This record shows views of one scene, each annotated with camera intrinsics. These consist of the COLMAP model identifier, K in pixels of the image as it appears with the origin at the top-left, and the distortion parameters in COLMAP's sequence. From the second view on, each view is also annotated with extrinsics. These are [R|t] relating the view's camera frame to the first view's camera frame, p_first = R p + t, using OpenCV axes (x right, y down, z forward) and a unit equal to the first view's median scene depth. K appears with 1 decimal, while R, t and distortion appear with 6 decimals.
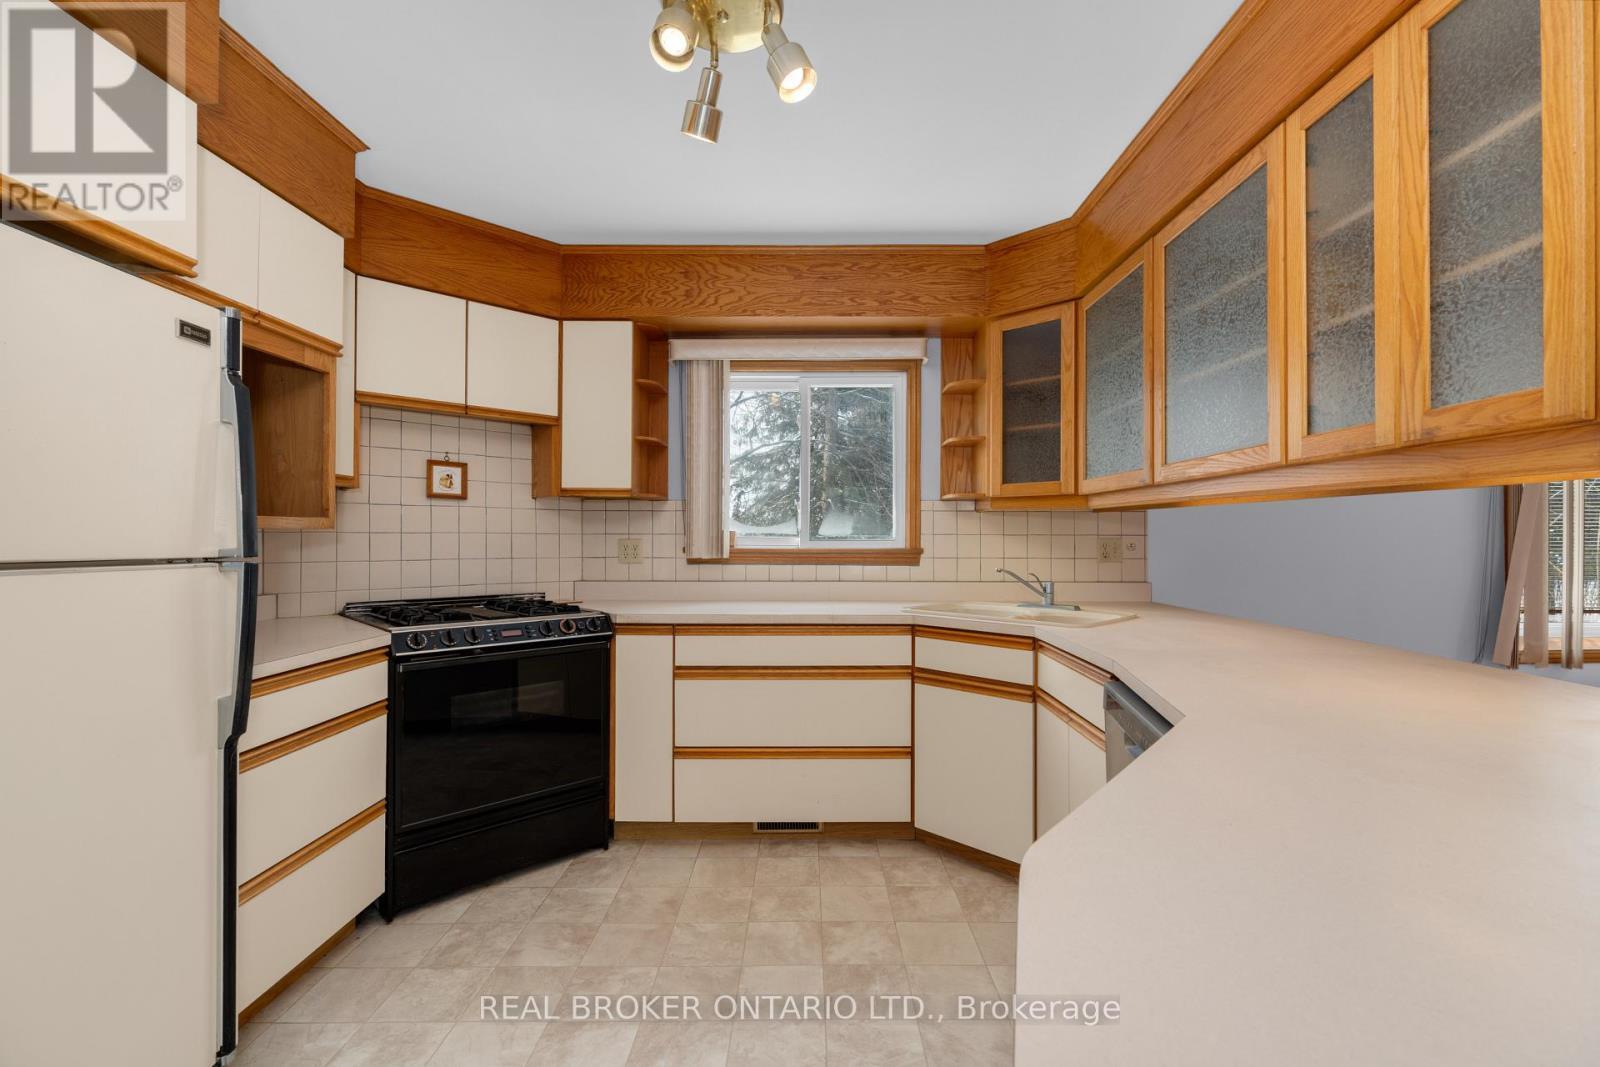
lens RADIAL K [[715.6, 0, 811.9], [0, 715.6, 537.9], [0, 0, 1]] dist [-0.016771, 0.000835]
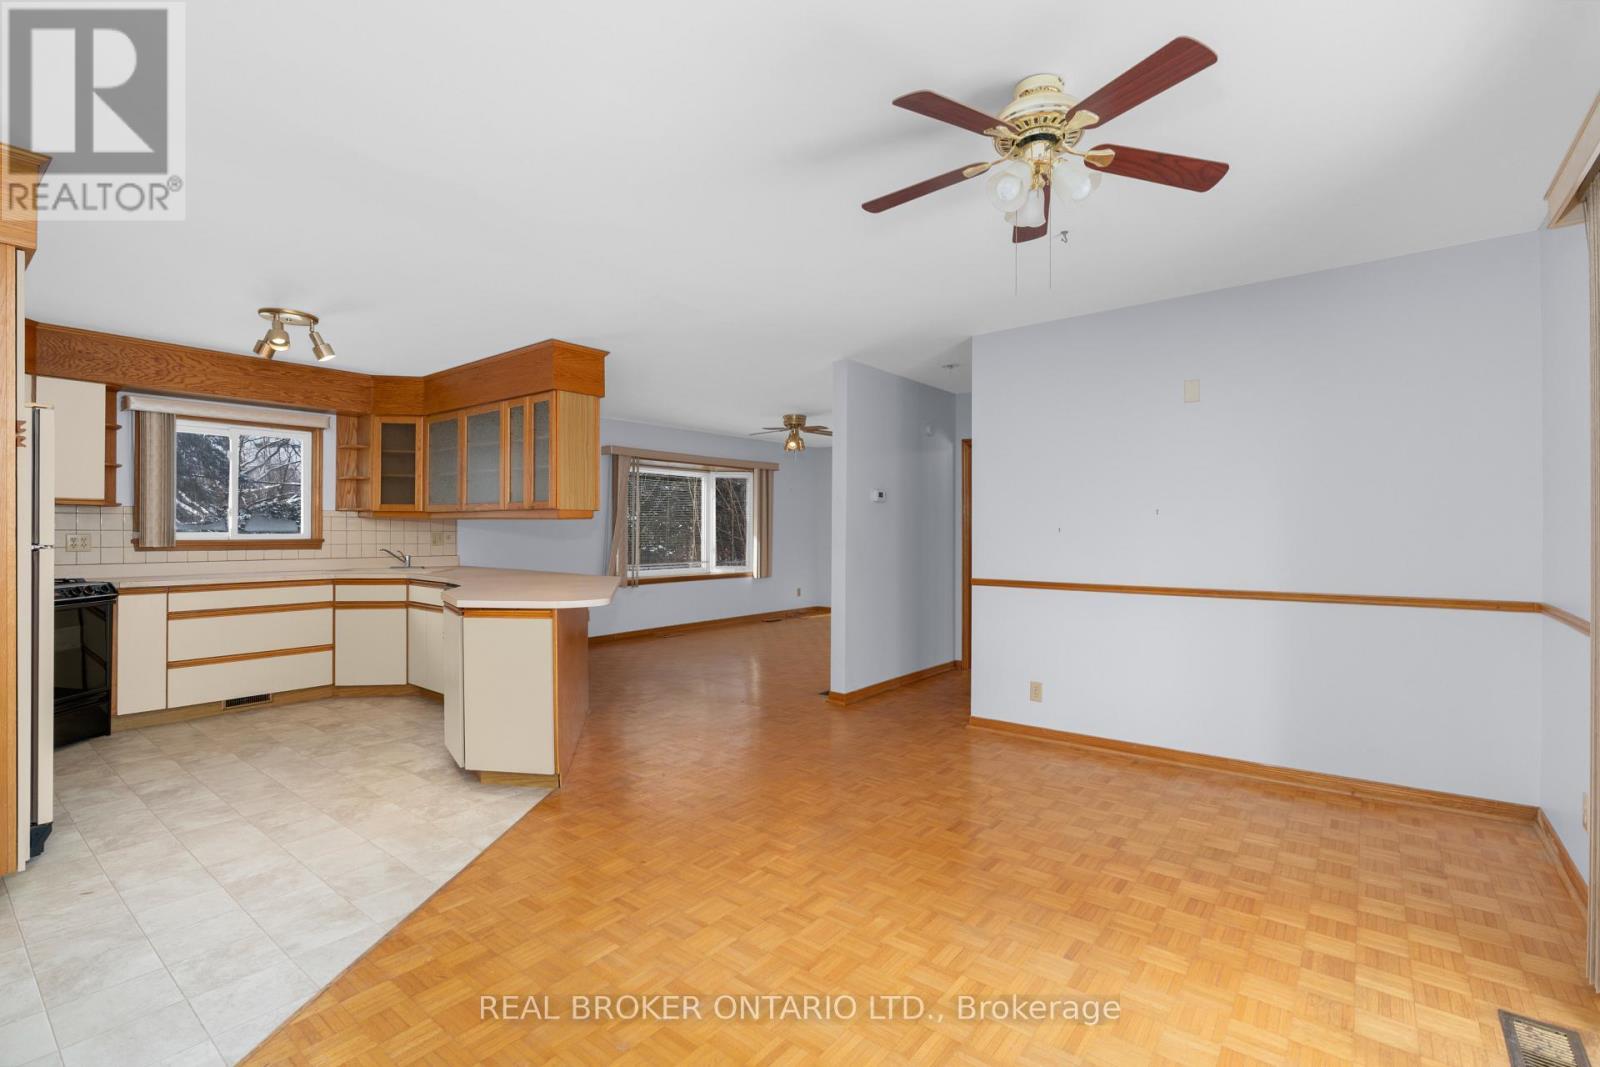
lens RADIAL K [[715.6, 0, 811.3], [0, 715.6, 529.8], [0, 0, 1]] dist [-0.016771, 0.000835]
pose [[0.618635, 0.001799, 0.785676, -0.517904], [-0.003241, 0.999995, 0.000263, -0.012677], [-0.785672, -0.002709, 0.618638, -1.078259]]
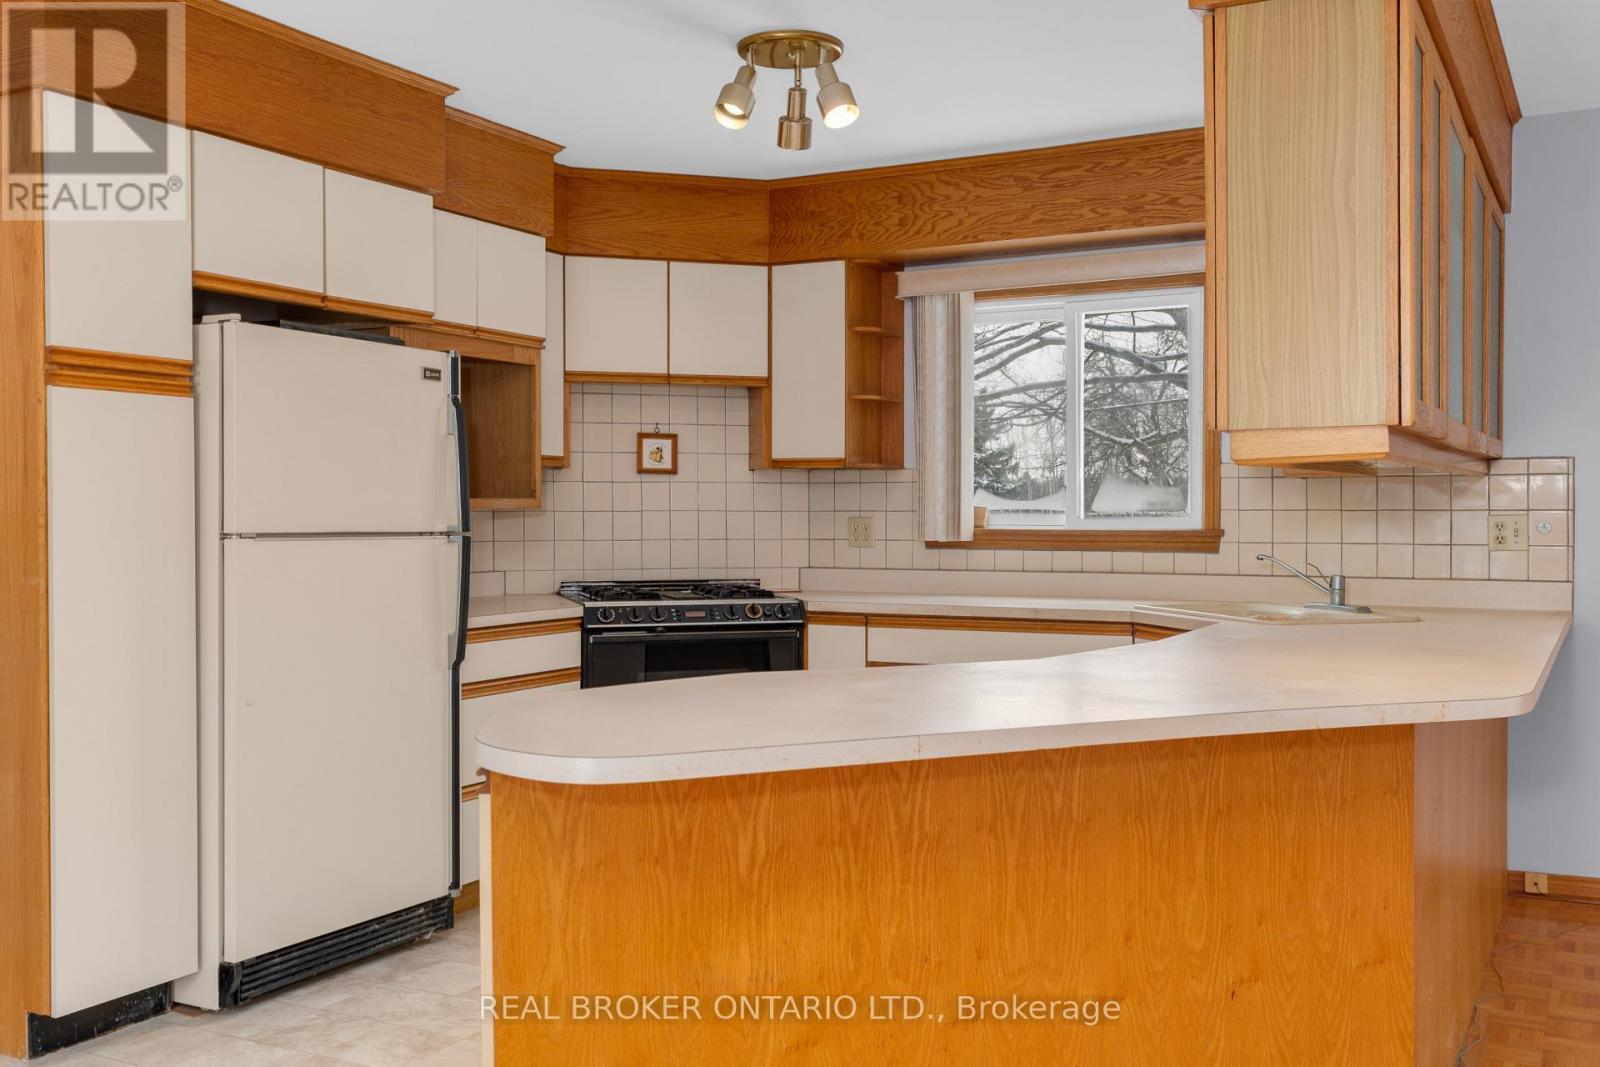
lens RADIAL K [[1478.5, 0, 802.6], [0, 1478.5, 526.1], [0, 0, 1]] dist [0.001304, 0.000000]
pose [[0.881034, 0.000881, -0.473052, 0.567291], [0.002954, 0.999969, 0.007365, -0.001064], [0.473043, -0.007886, 0.881004, -0.605690]]
